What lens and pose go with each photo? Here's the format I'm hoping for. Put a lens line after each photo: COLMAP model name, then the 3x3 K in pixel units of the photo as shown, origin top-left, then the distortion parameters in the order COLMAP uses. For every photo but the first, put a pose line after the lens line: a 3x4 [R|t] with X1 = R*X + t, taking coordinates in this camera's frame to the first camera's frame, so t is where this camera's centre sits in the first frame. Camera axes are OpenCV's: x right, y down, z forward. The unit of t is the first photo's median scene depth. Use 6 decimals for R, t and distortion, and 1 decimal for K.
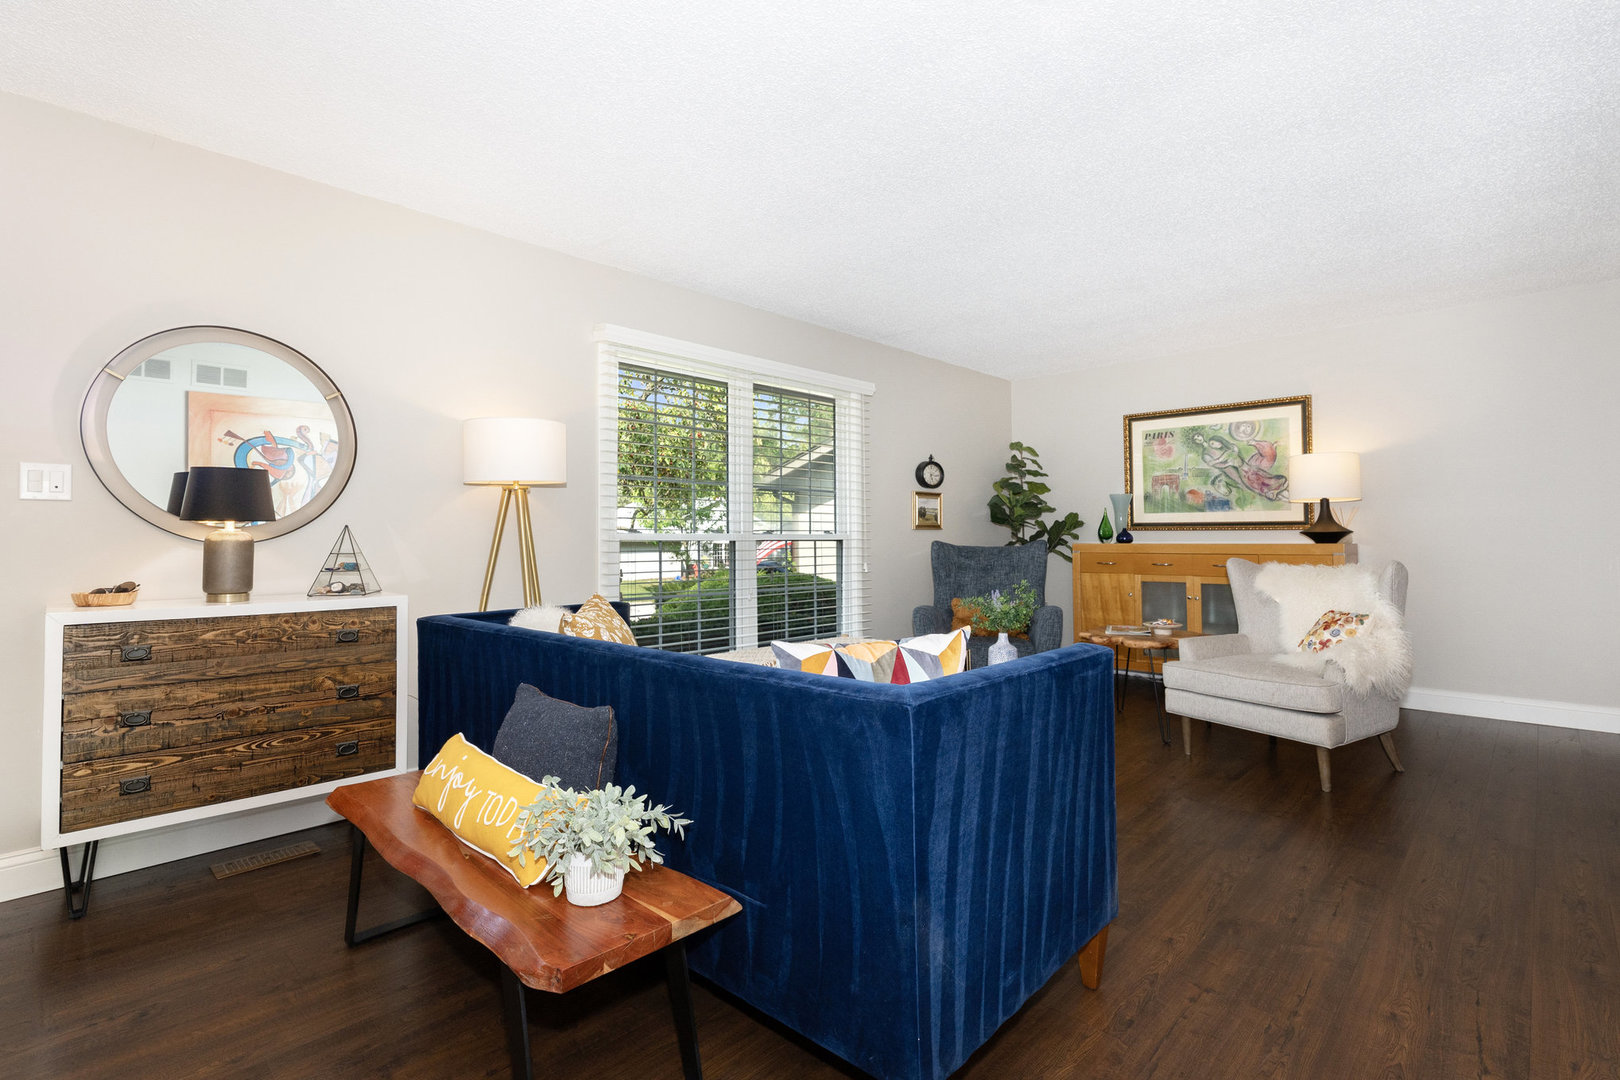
lens RADIAL K [[759.3, 0, 810.6], [0, 759.3, 533.3], [0, 0, 1]] dist [0.000429, 0.000463]
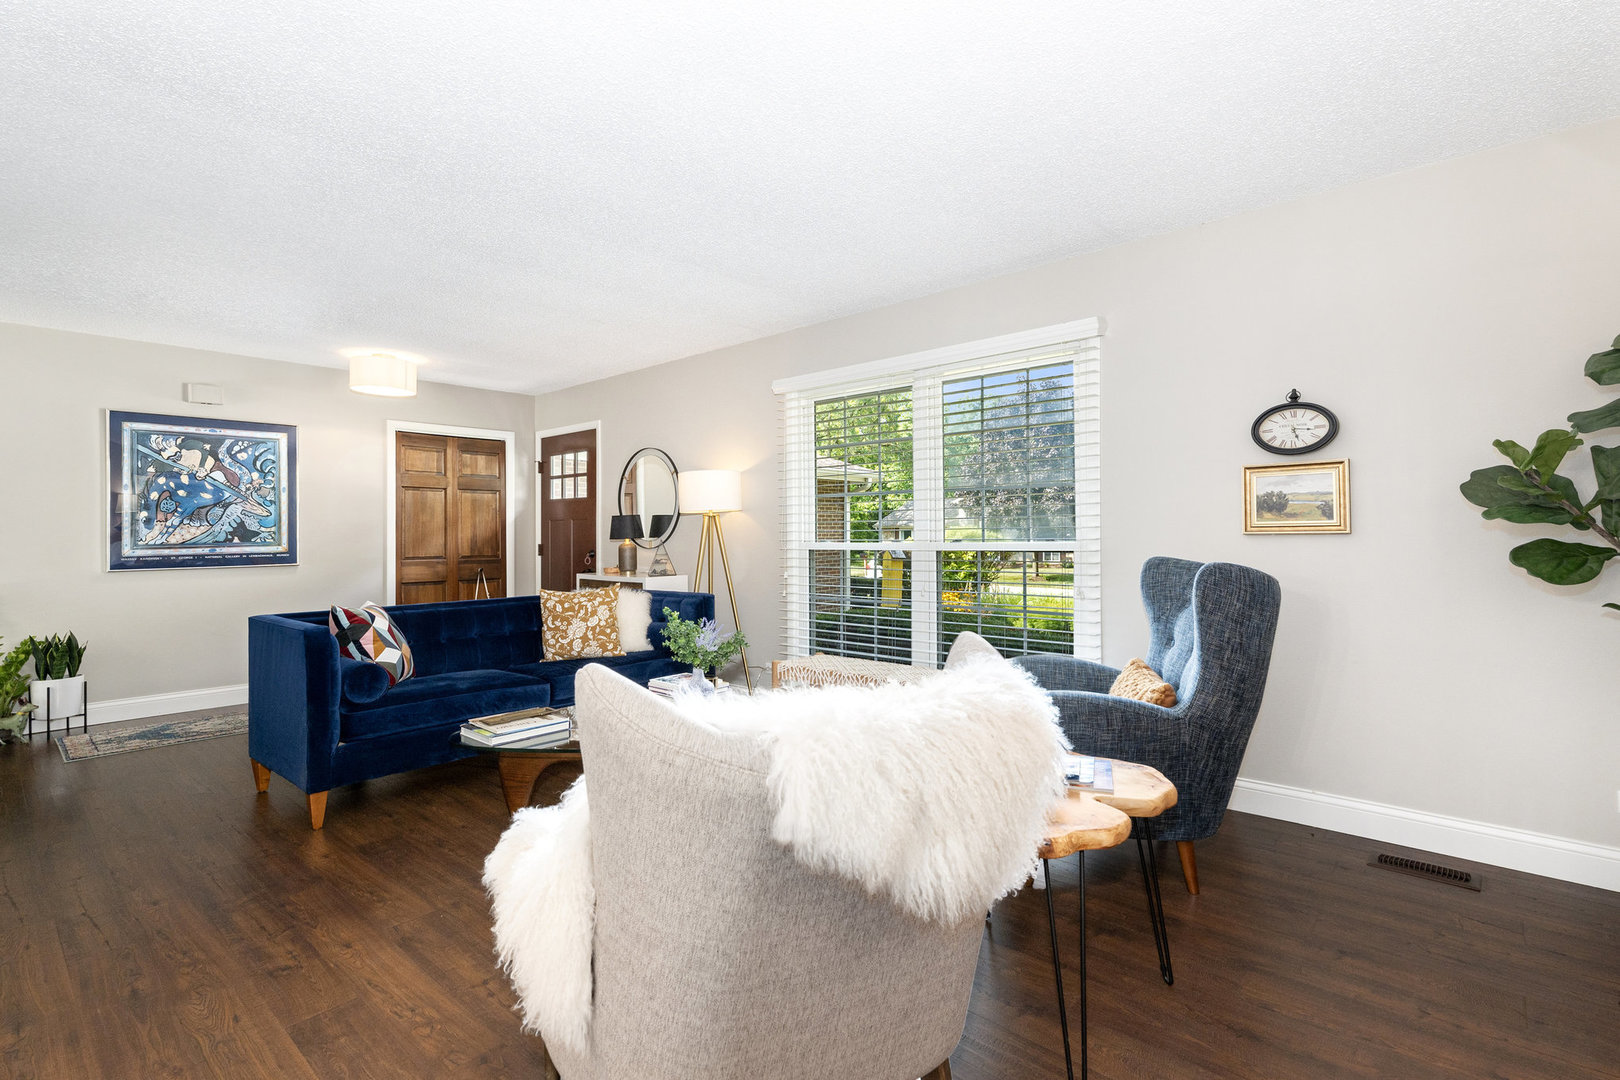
lens RADIAL K [[759.3, 0, 810.6], [0, 759.3, 532.6], [0, 0, 1]] dist [0.000429, 0.000463]
pose [[0.044198, 0.000626, -0.999023, 0.912265], [0.017773, 0.999841, 0.001413, -0.016459], [0.998865, -0.017818, 0.044180, 0.884700]]
